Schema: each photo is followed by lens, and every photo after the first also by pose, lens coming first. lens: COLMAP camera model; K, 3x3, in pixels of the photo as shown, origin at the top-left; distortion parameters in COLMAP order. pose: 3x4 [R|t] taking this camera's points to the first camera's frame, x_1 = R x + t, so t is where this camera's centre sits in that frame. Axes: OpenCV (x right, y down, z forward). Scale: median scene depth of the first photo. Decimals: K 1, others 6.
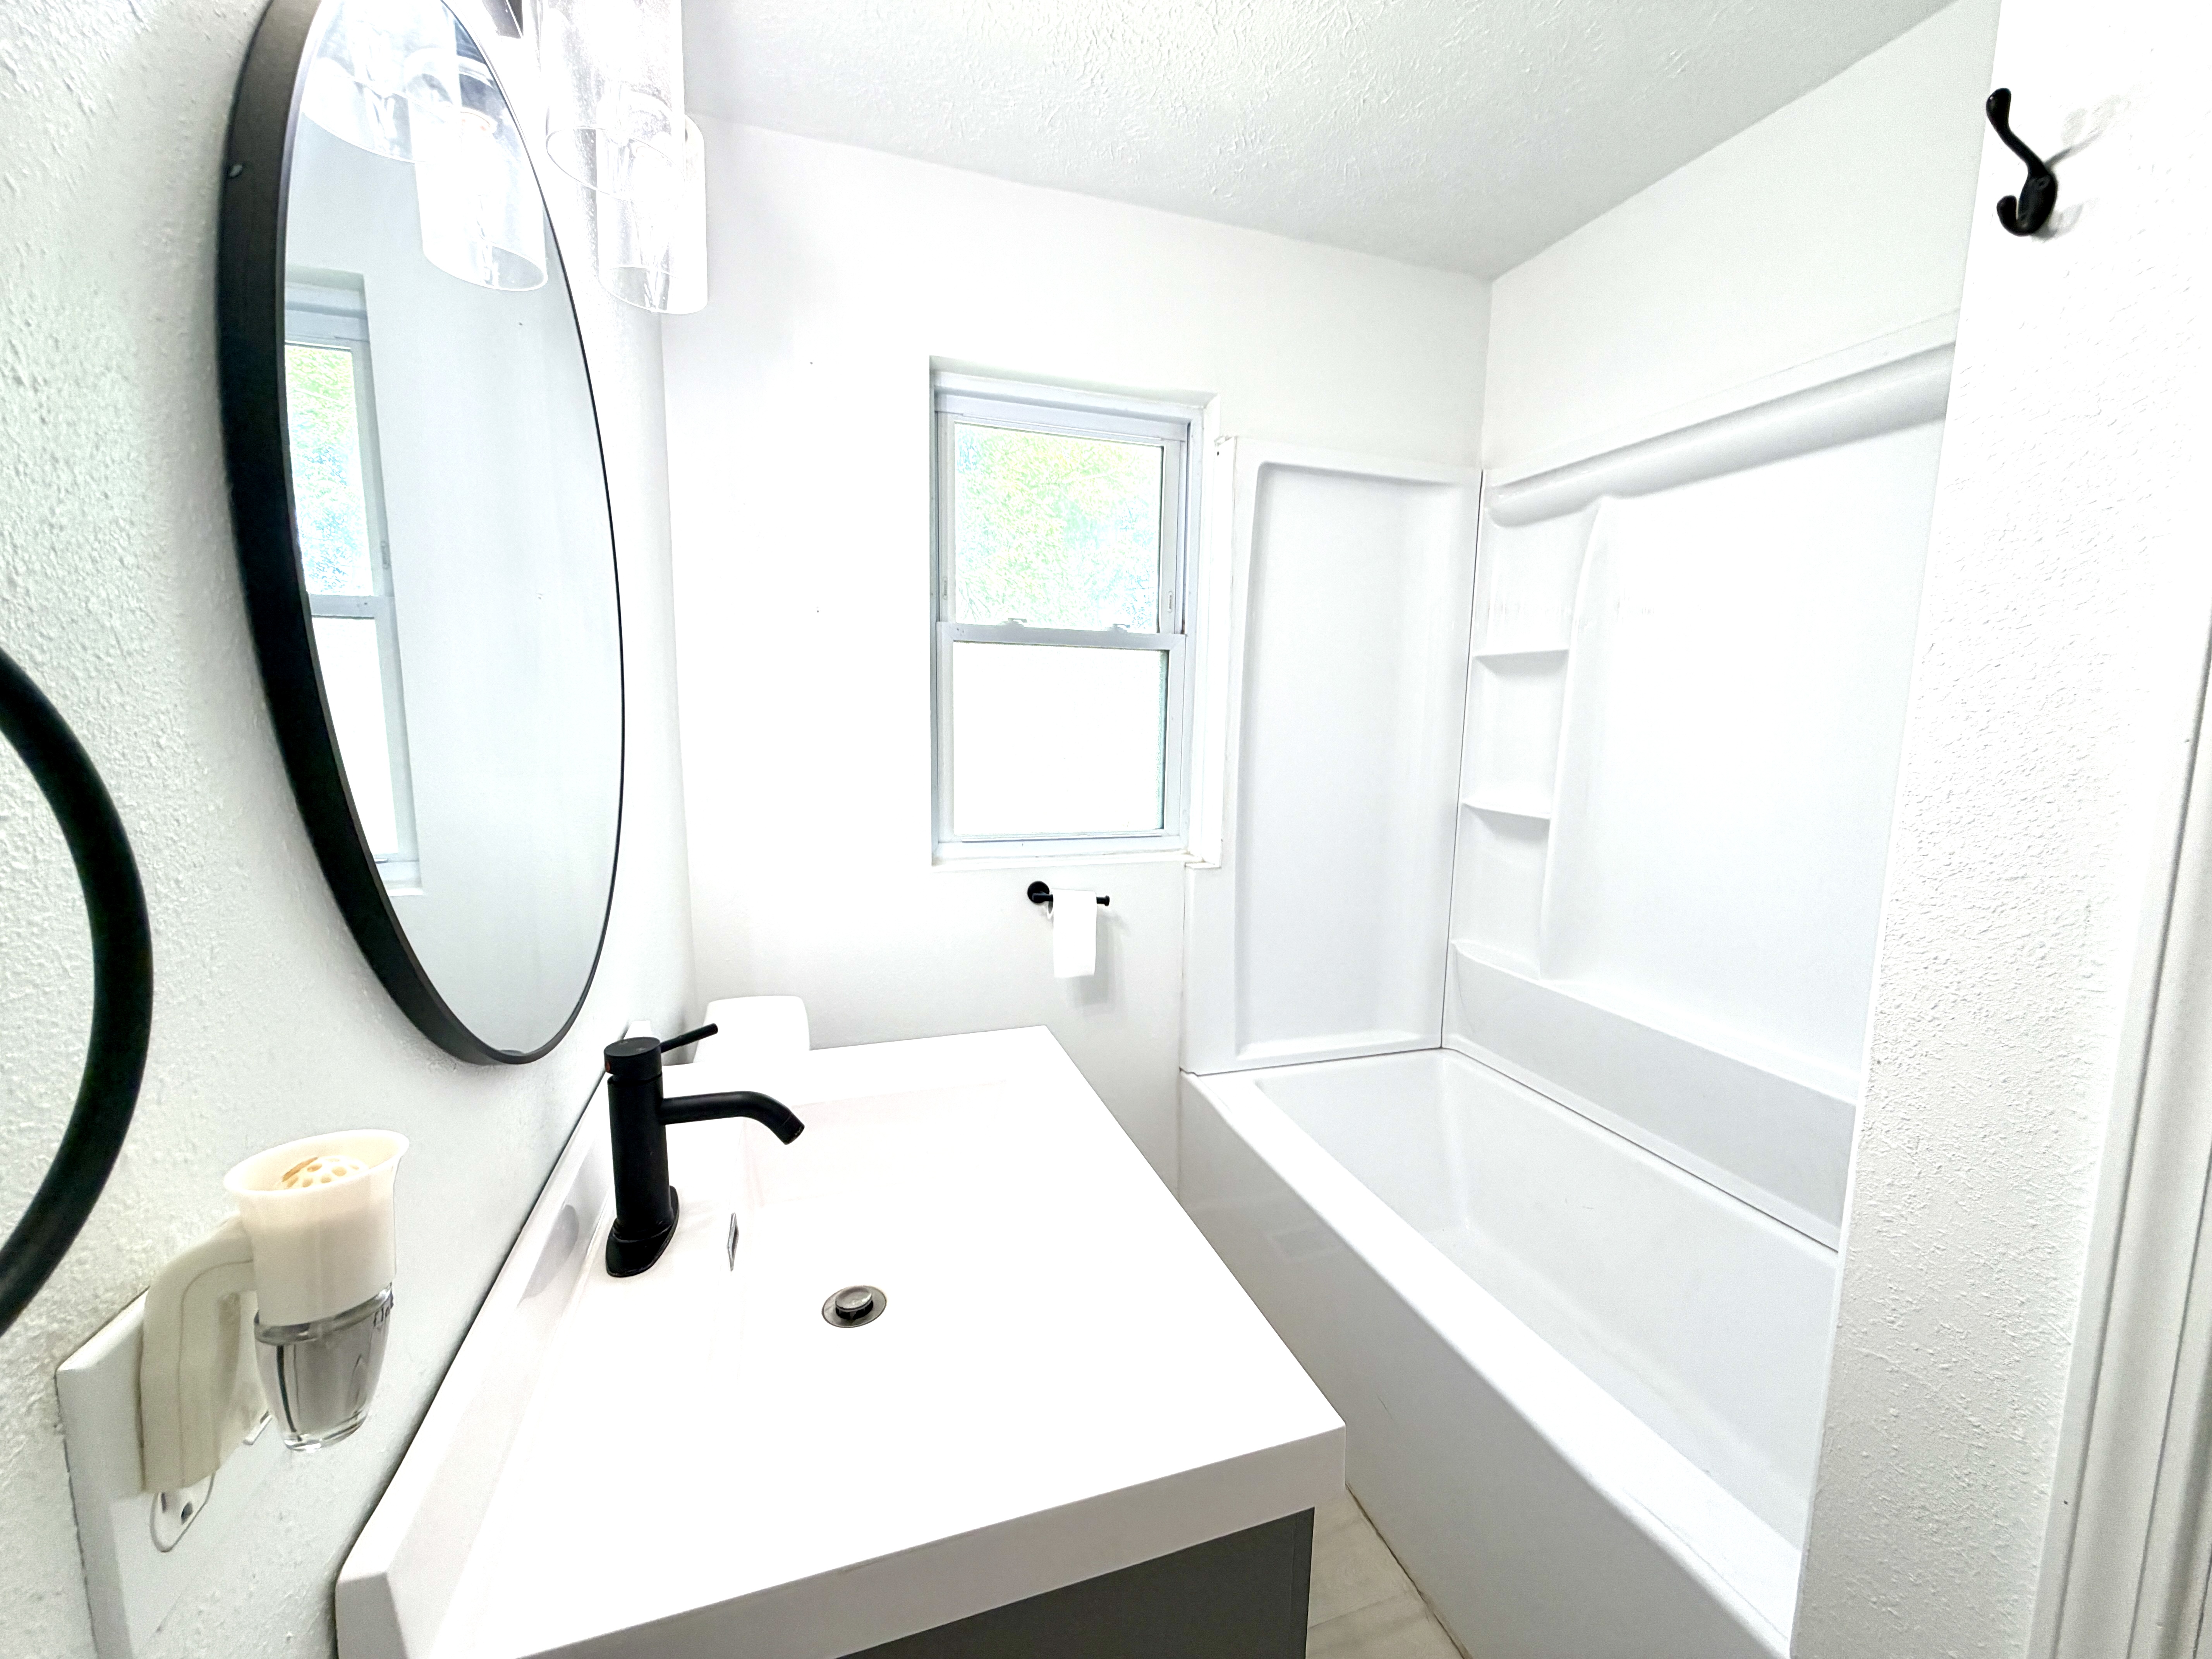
lens RADIAL K [[890.2, 0, 1103.7], [0, 890.2, 833.2], [0, 0, 1]] dist [-0.002098, 0.000036]
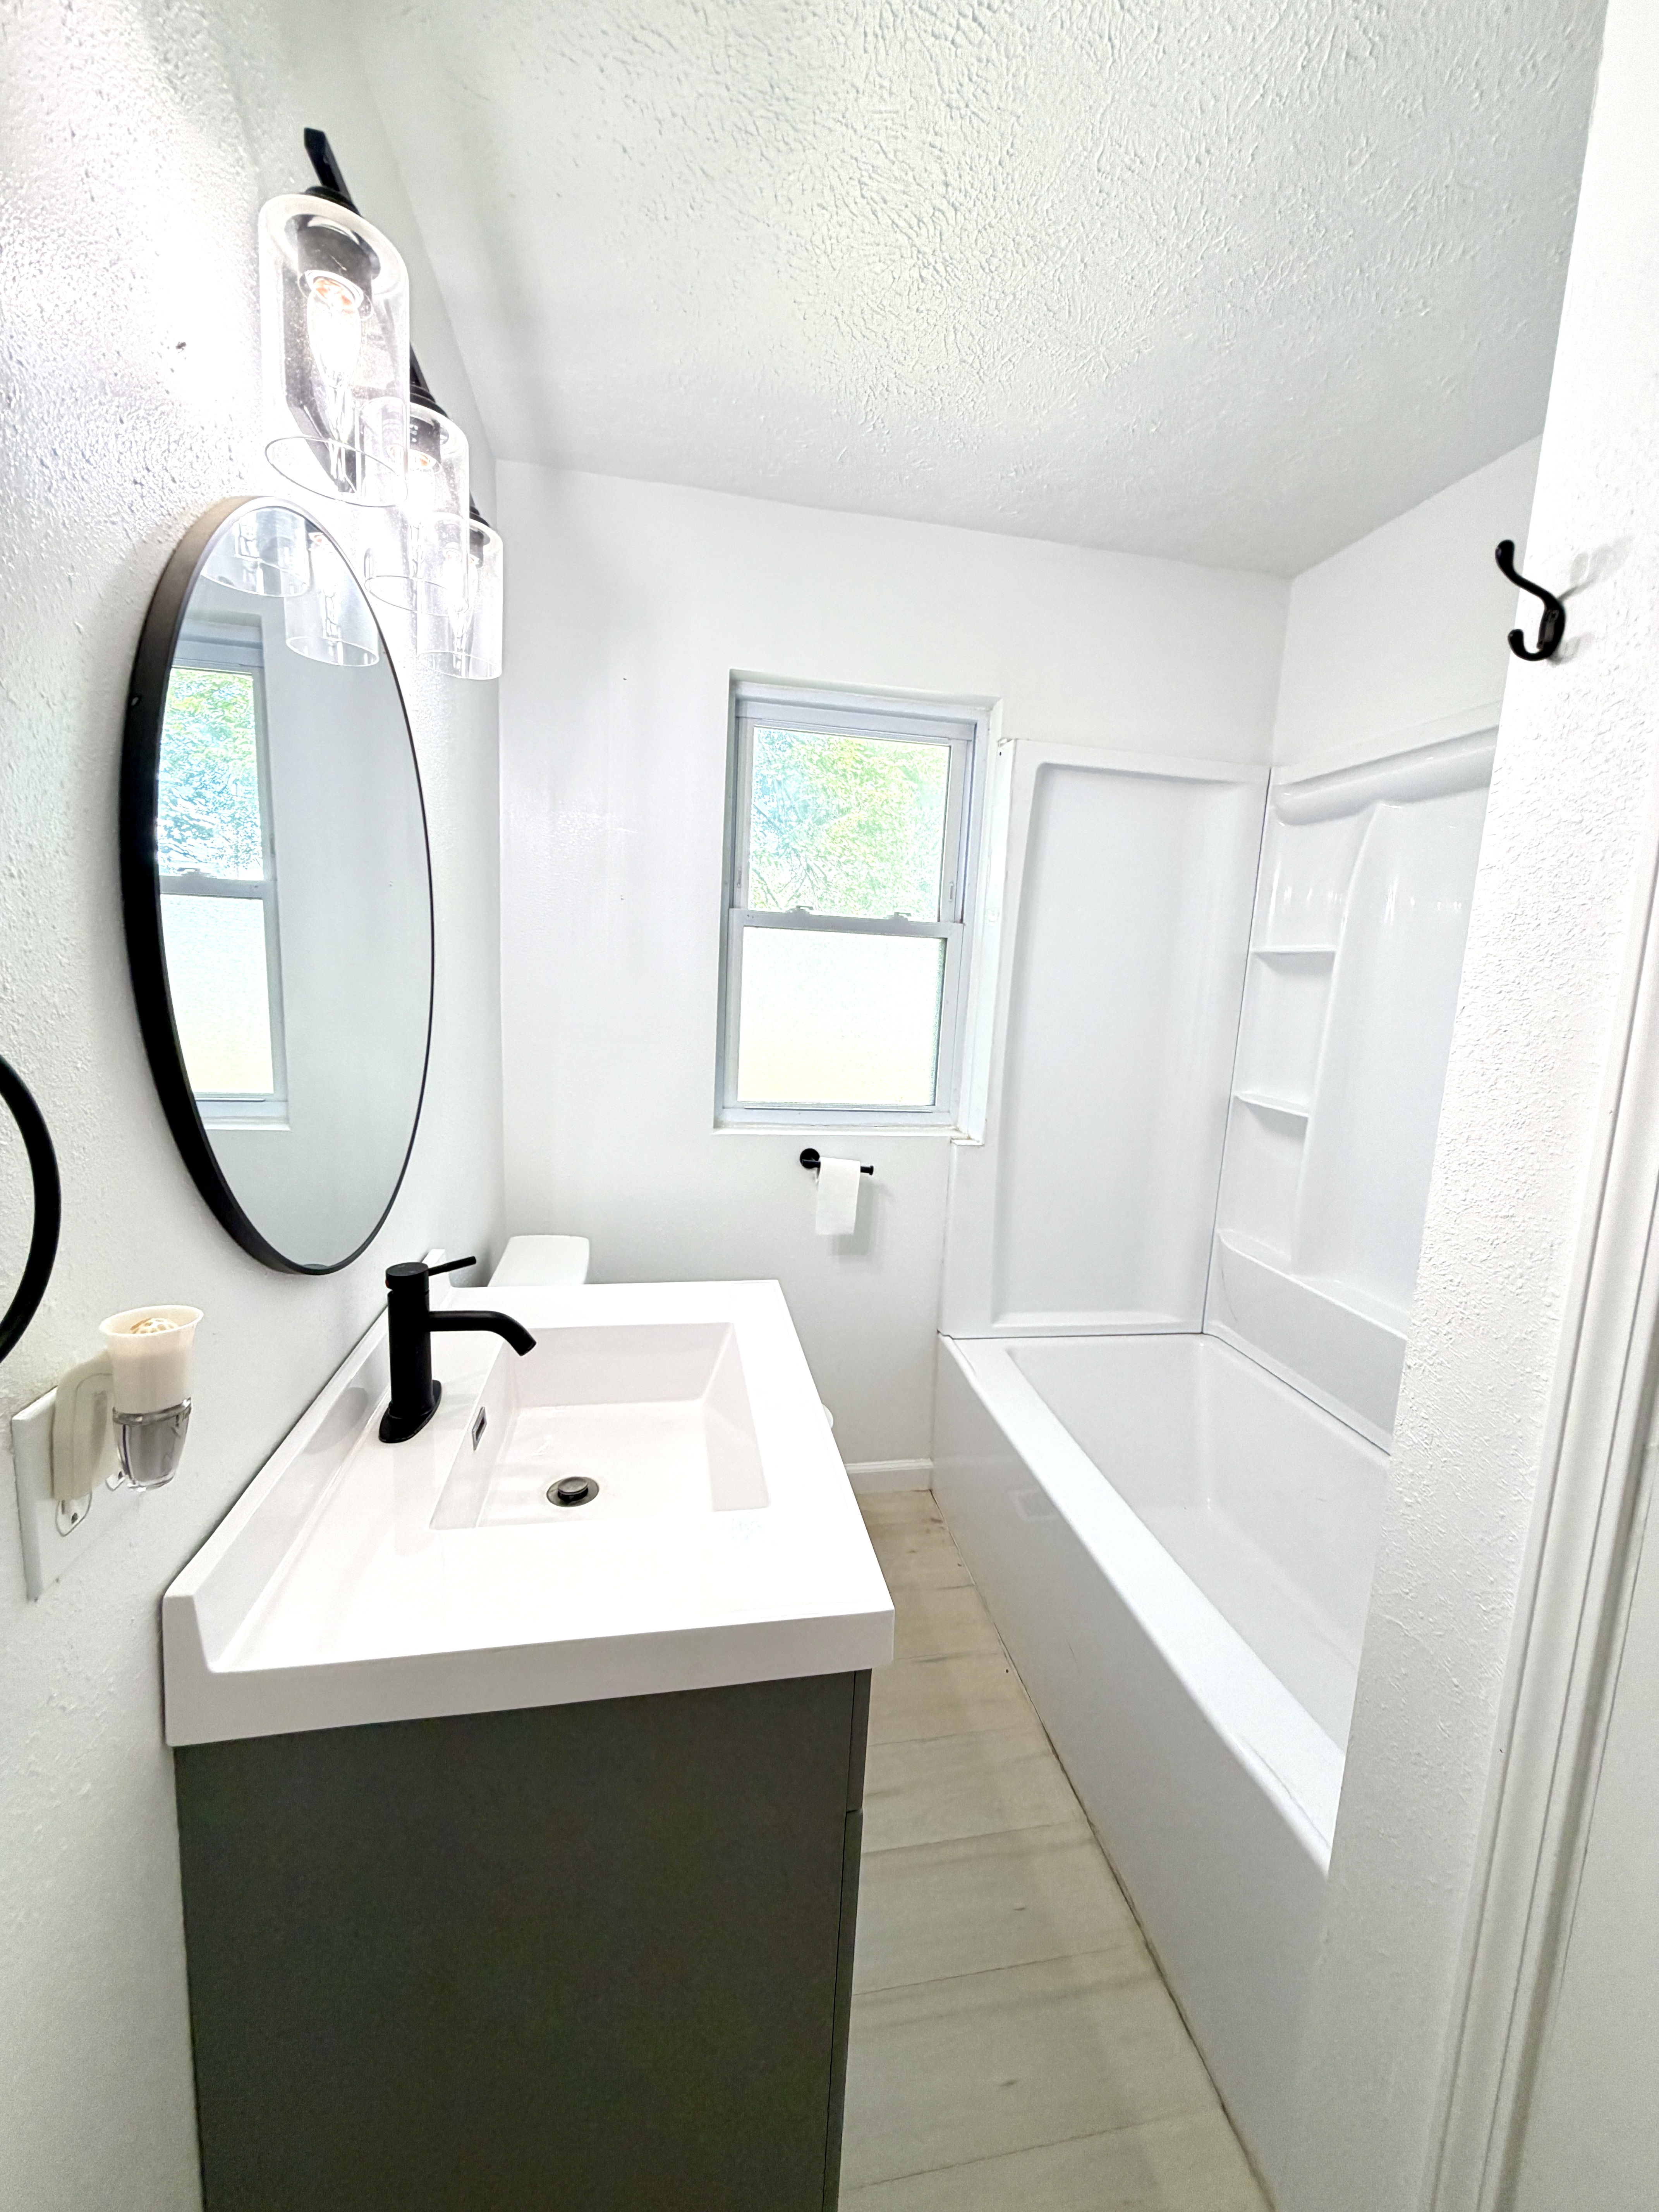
lens RADIAL K [[886.6, 0, 829.5], [0, 886.6, 1106.0], [0, 0, 1]] dist [-0.000213, -0.000290]
pose [[0.990299, 0.054218, -0.127938, 0.097779], [-0.052170, 0.998452, 0.019310, -0.022888], [0.128787, -0.012448, 0.991594, -0.083245]]
